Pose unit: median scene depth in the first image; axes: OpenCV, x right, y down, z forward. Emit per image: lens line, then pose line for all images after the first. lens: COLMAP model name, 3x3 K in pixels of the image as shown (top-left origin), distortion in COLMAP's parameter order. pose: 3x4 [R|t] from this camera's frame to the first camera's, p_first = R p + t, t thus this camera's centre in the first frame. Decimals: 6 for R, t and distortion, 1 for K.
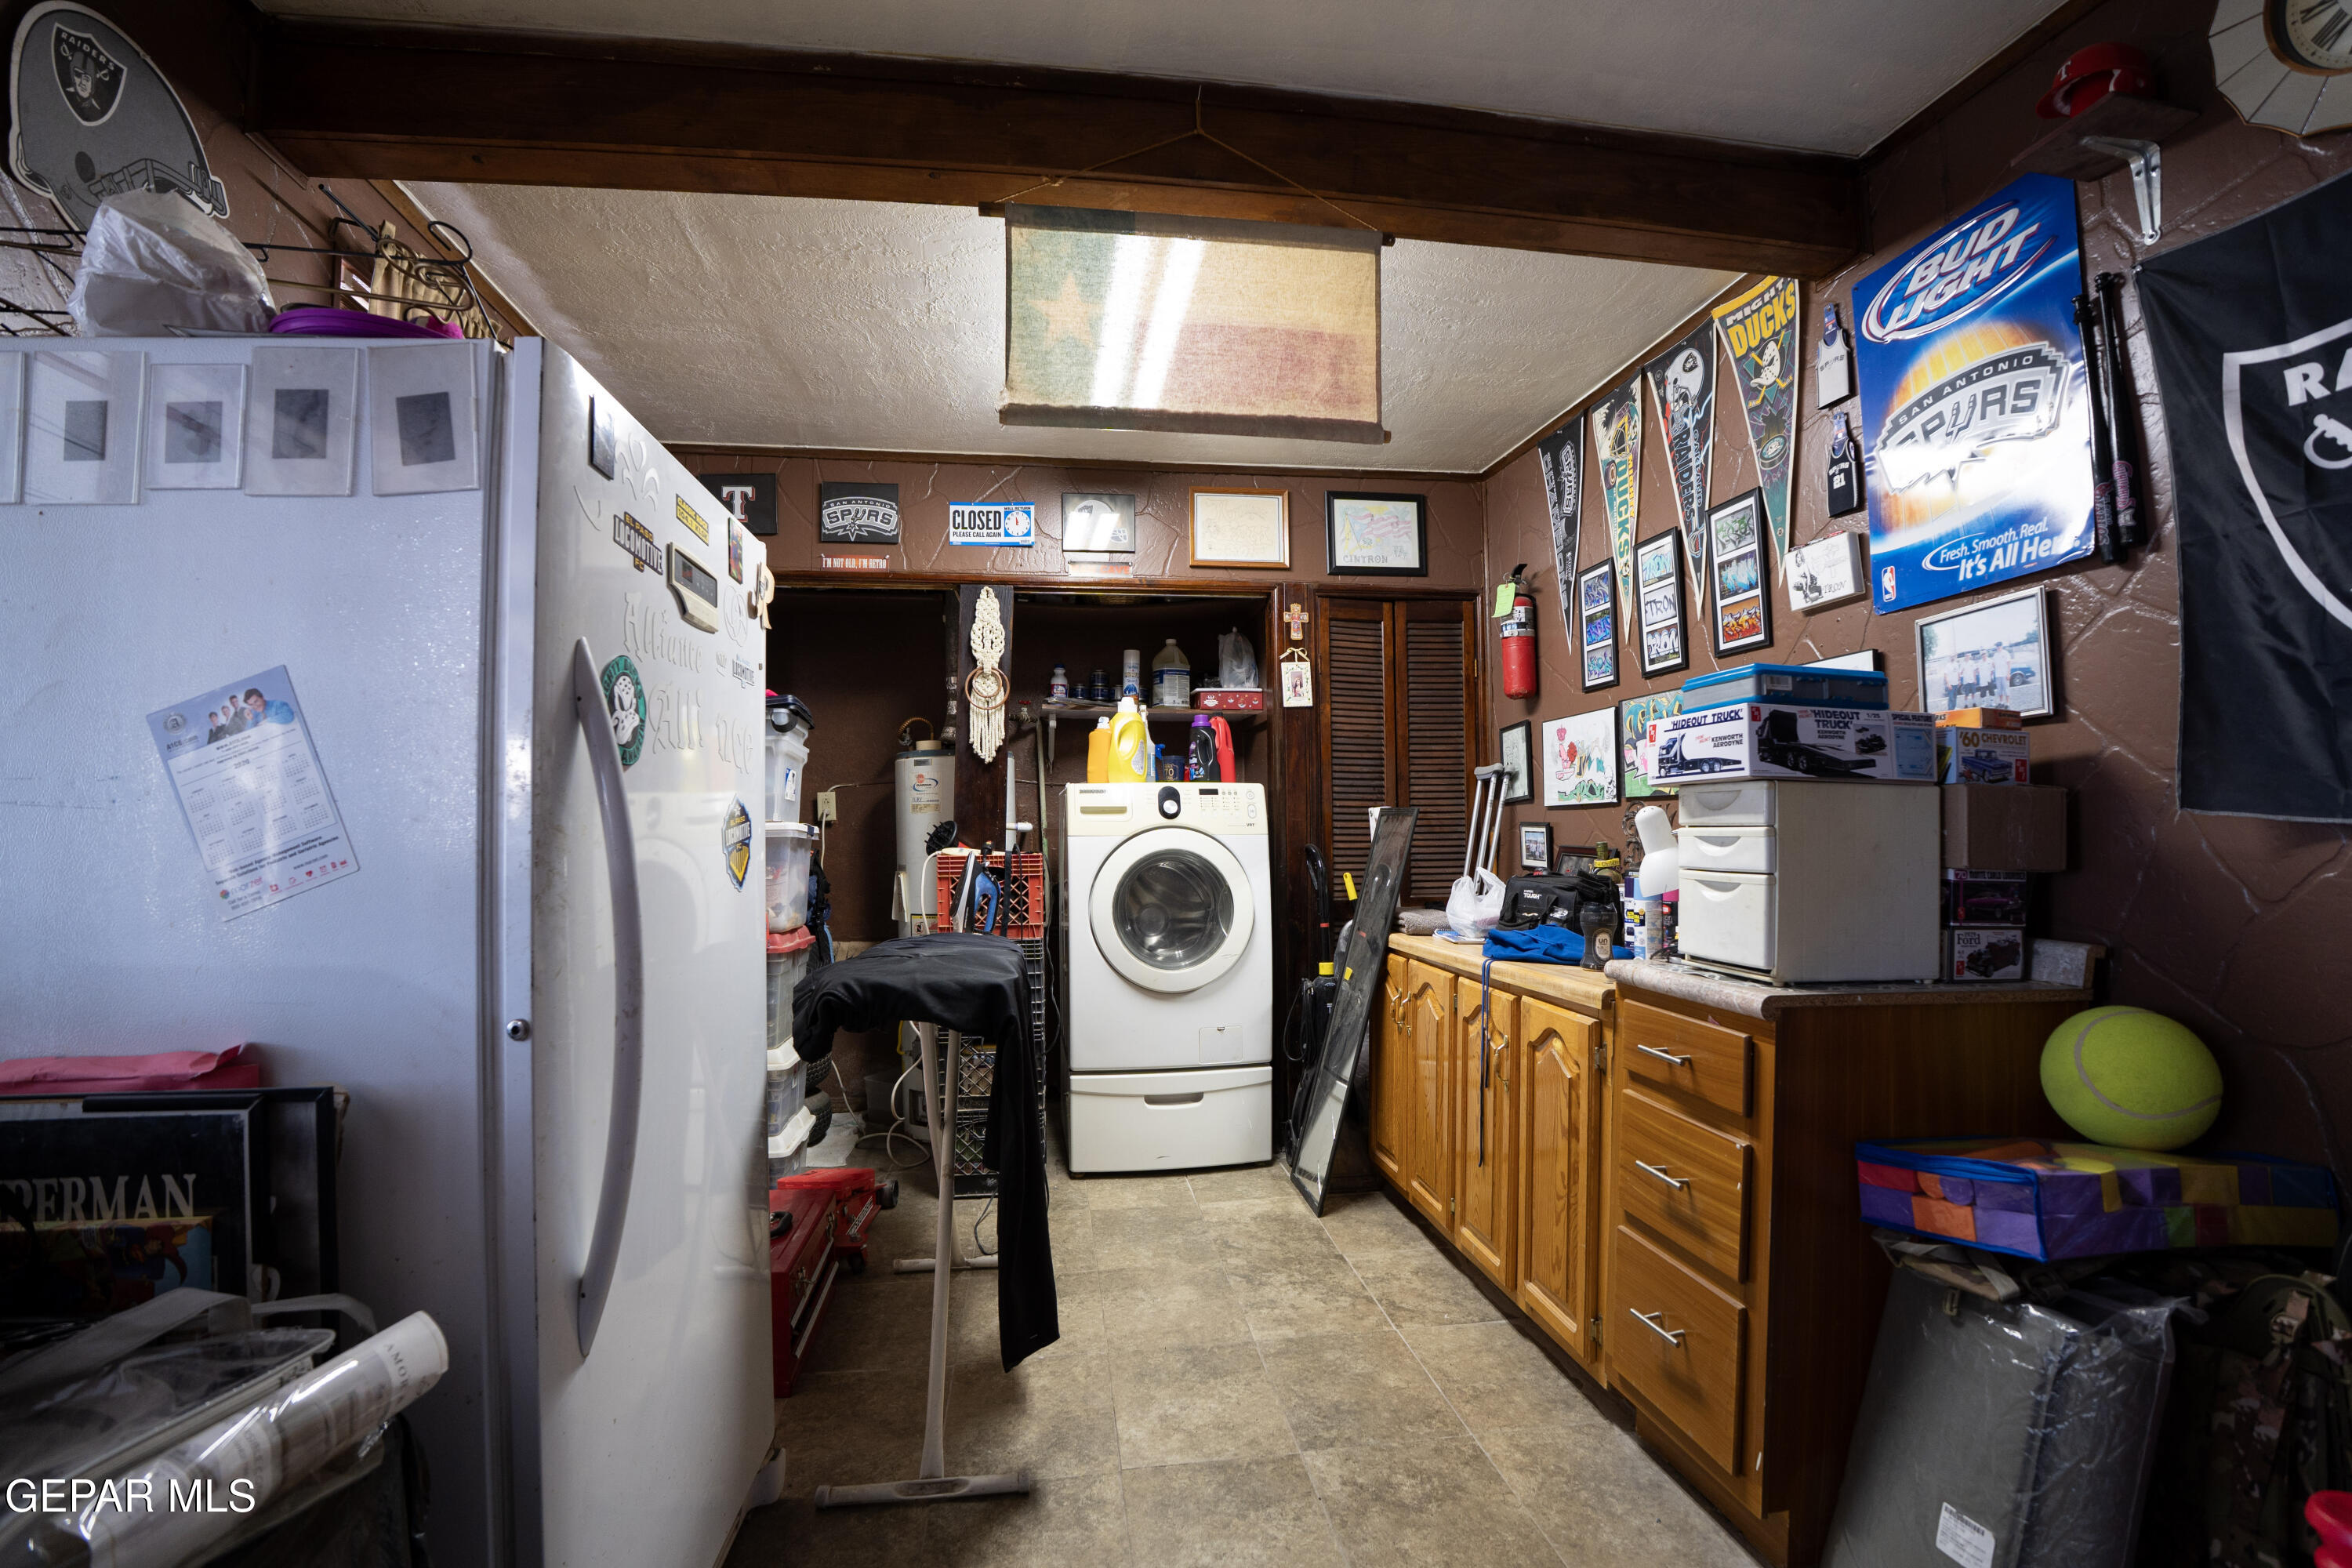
lens RADIAL K [[1038.8, 0, 1176.2], [0, 1038.8, 801.6], [0, 0, 1]] dist [-0.068365, 0.015366]
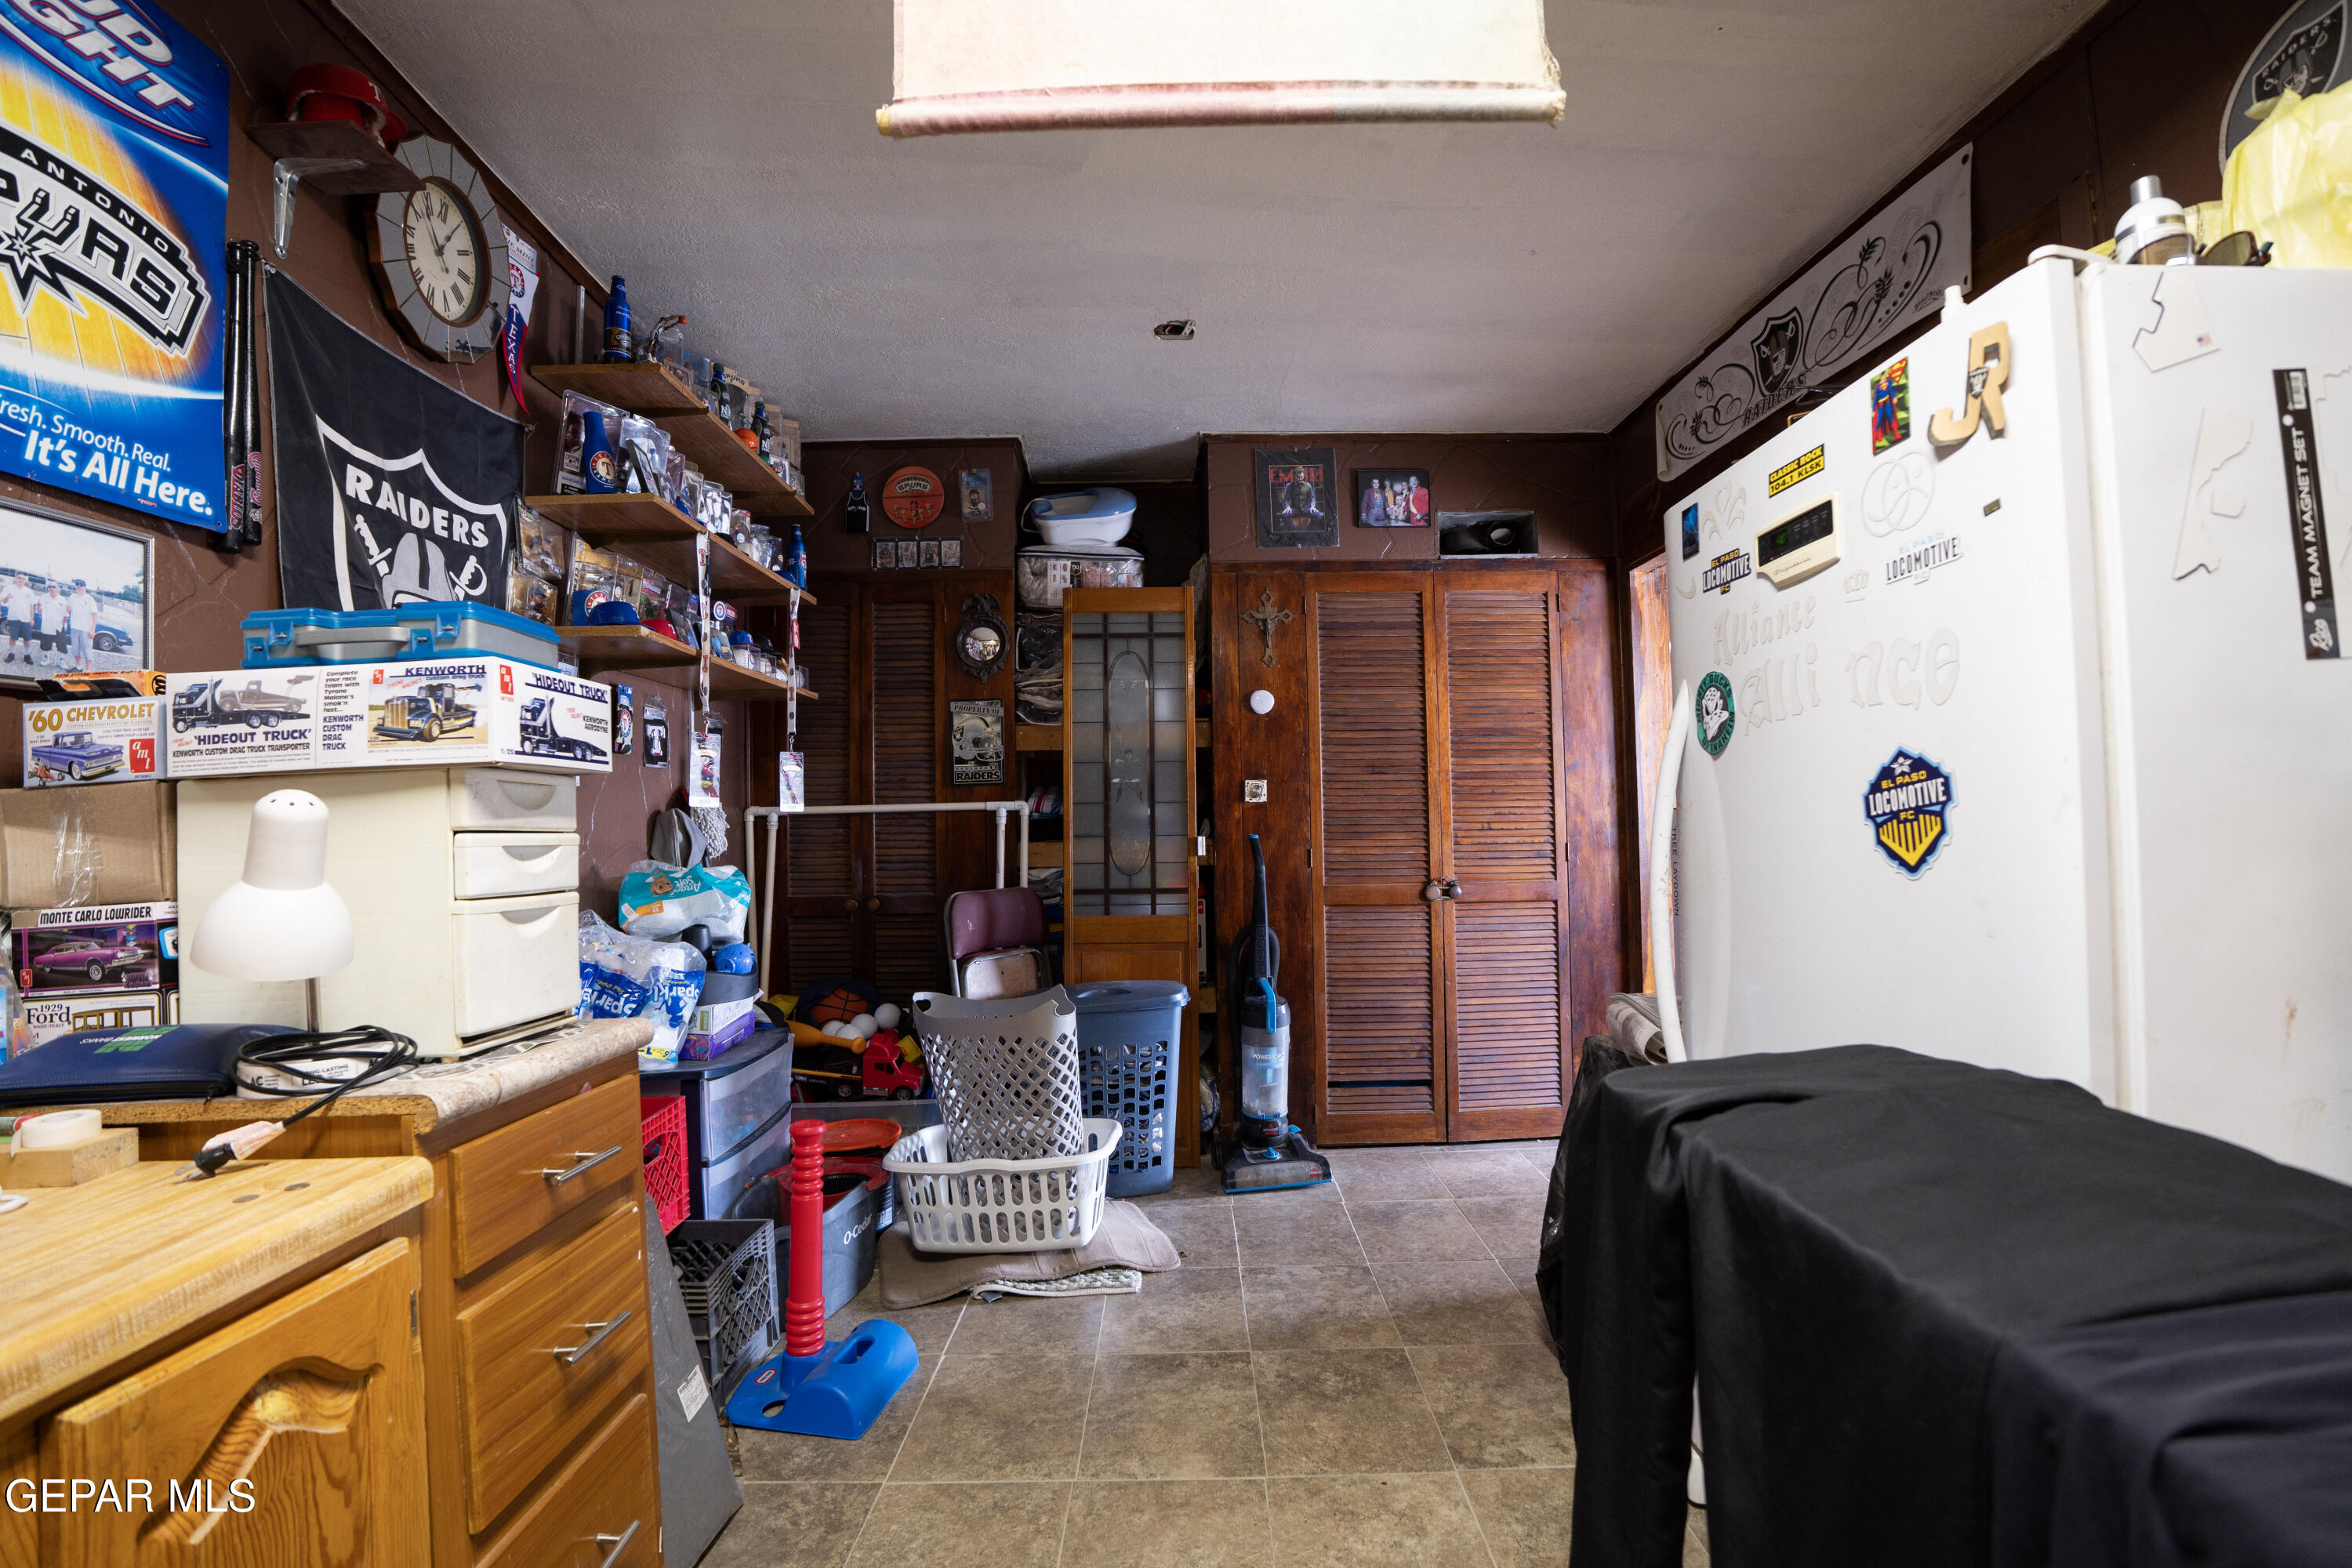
lens RADIAL K [[1038.8, 0, 1177.0], [0, 1038.8, 802.1], [0, 0, 1]] dist [-0.068365, 0.015366]
pose [[-0.990439, 0.033537, 0.133815, -0.017339], [0.026153, 0.998056, -0.056565, 0.054376], [-0.135452, -0.052524, -0.989391, 1.603222]]
